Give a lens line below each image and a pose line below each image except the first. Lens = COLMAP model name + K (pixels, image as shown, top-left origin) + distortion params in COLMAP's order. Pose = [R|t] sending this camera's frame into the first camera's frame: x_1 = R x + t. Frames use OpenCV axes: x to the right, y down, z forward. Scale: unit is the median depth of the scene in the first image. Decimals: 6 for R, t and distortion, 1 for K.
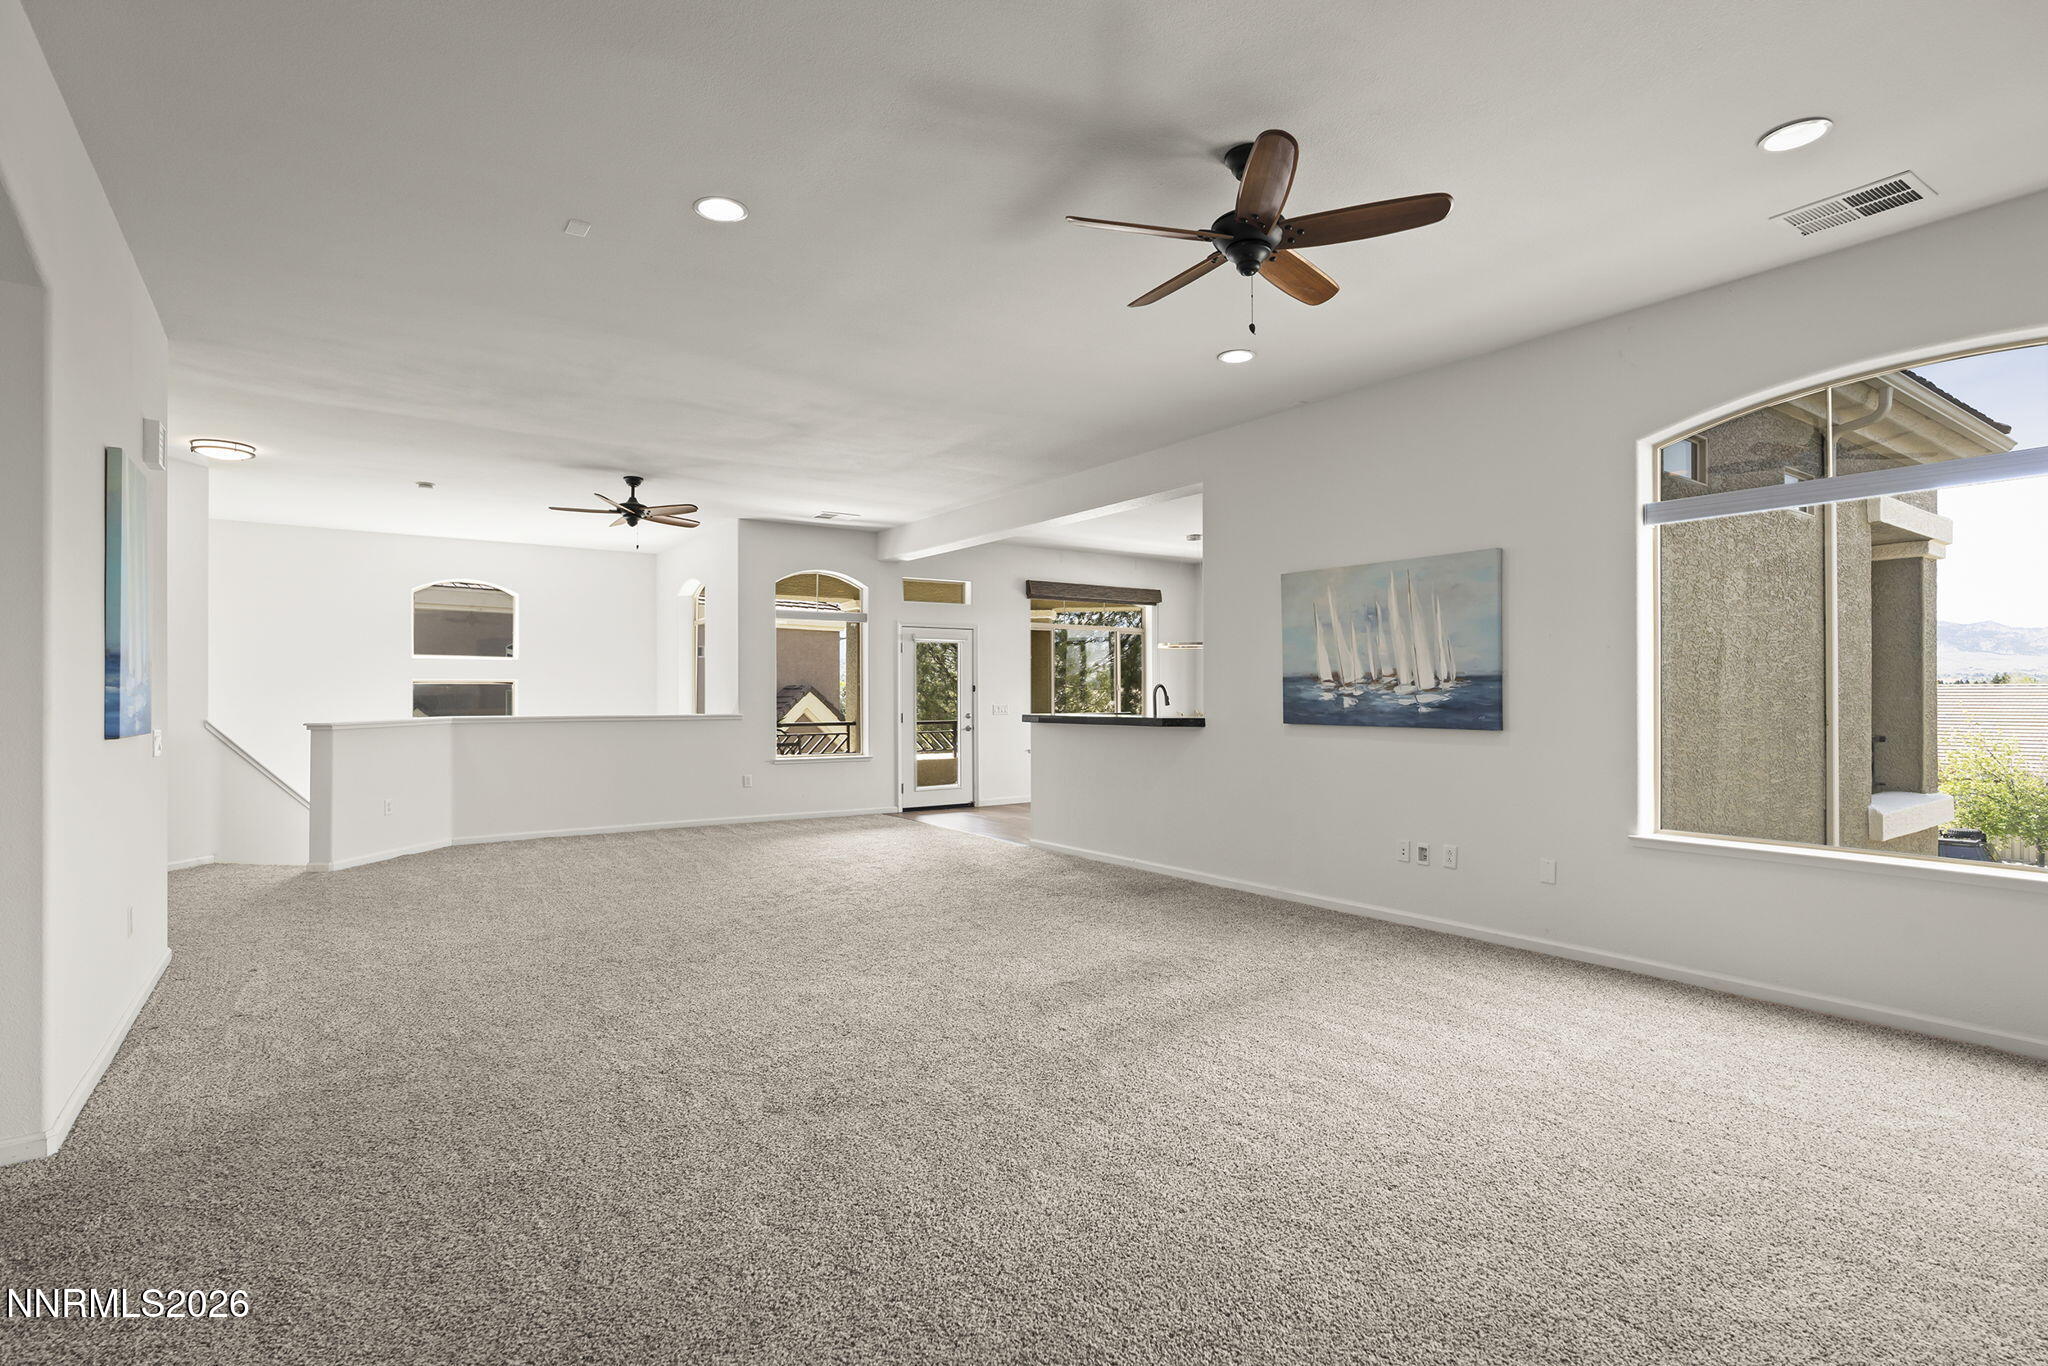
lens RADIAL K [[1039.3, 0, 1045.8], [0, 1039.3, 688.1], [0, 0, 1]] dist [0.004225, 0.003291]
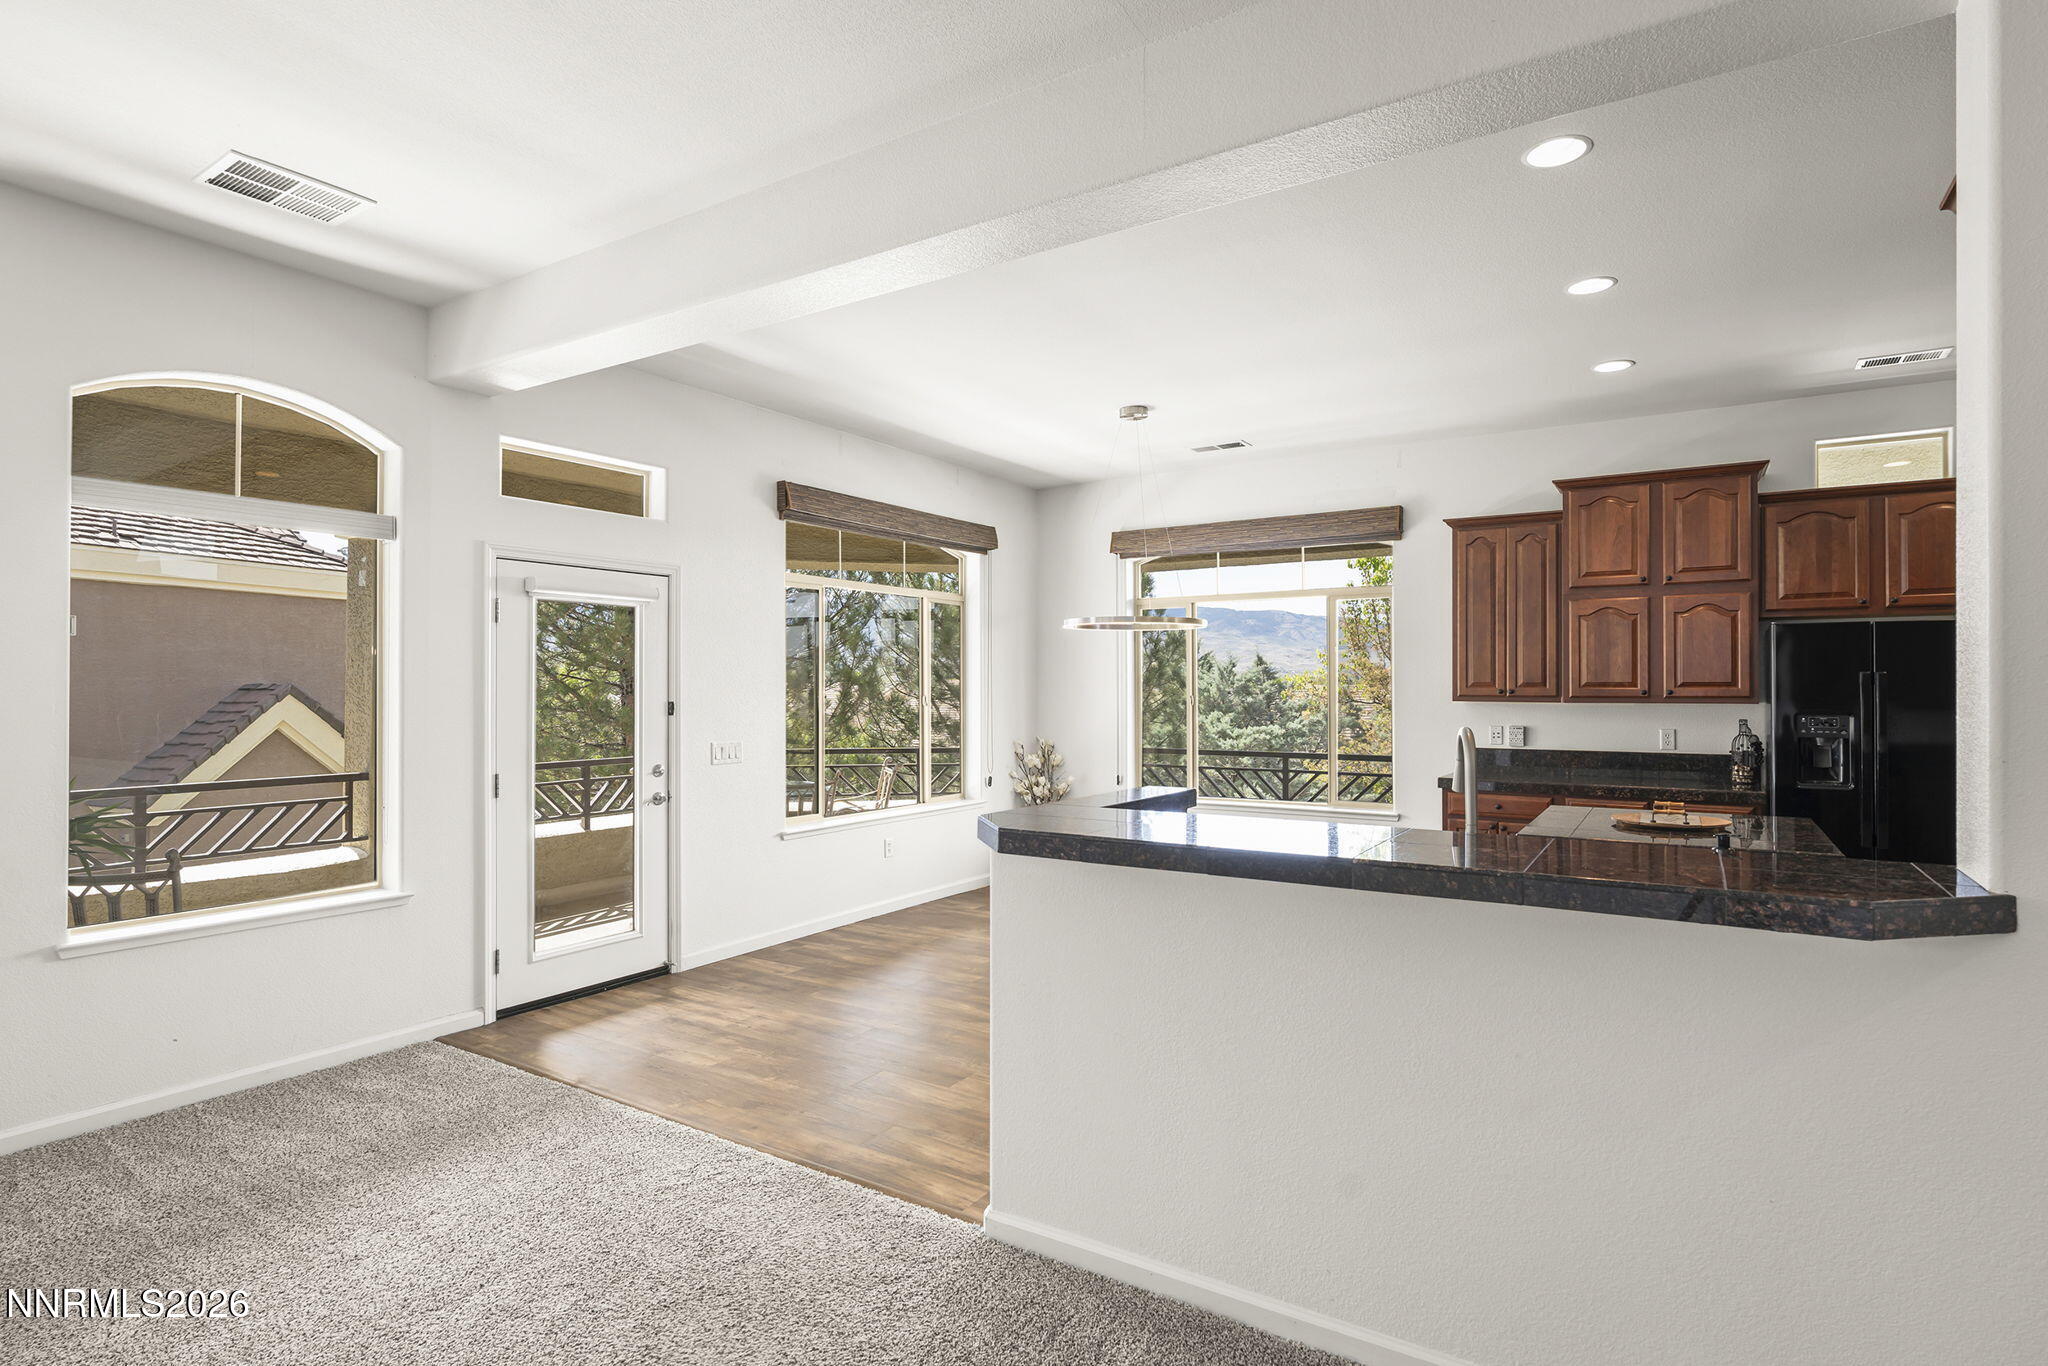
lens RADIAL K [[1039.3, 0, 1017.5], [0, 1039.3, 681.6], [0, 0, 1]] dist [0.004225, 0.003291]
pose [[0.932568, 0.003665, 0.360976, -0.095843], [-0.003386, 0.999993, -0.001407, -0.011470], [-0.360979, 0.000090, 0.932574, 0.554895]]
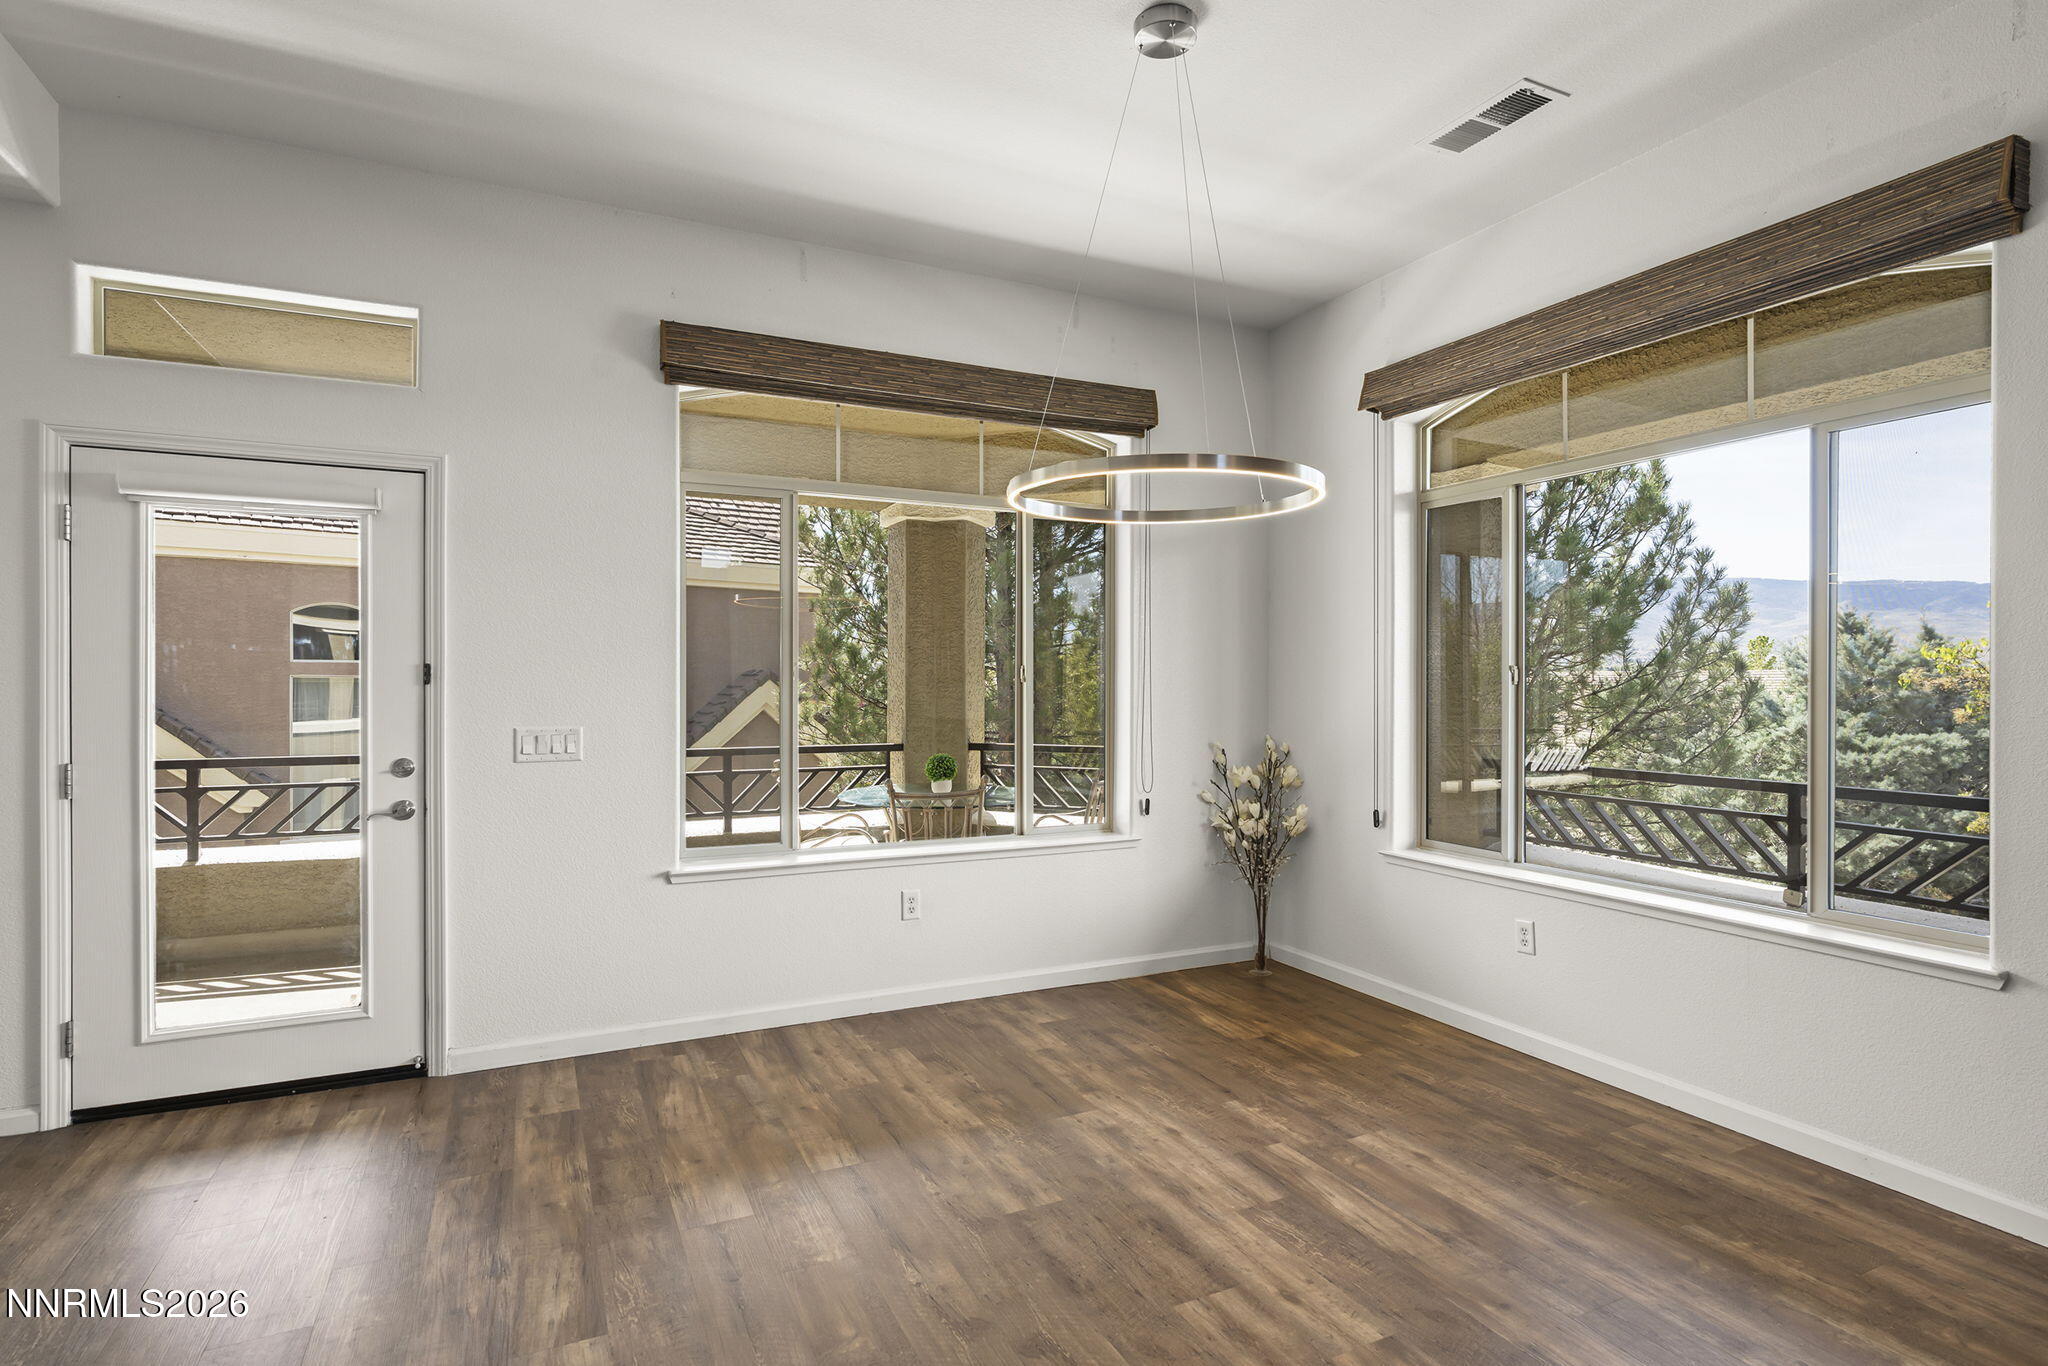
lens RADIAL K [[1039.3, 0, 1041.4], [0, 1039.3, 683.1], [0, 0, 1]] dist [0.004225, 0.003291]
pose [[0.984851, 0.004436, -0.173349, 0.158765], [-0.003240, 0.999969, 0.007181, 0.000473], [0.173375, -0.006511, 0.984834, 0.775475]]
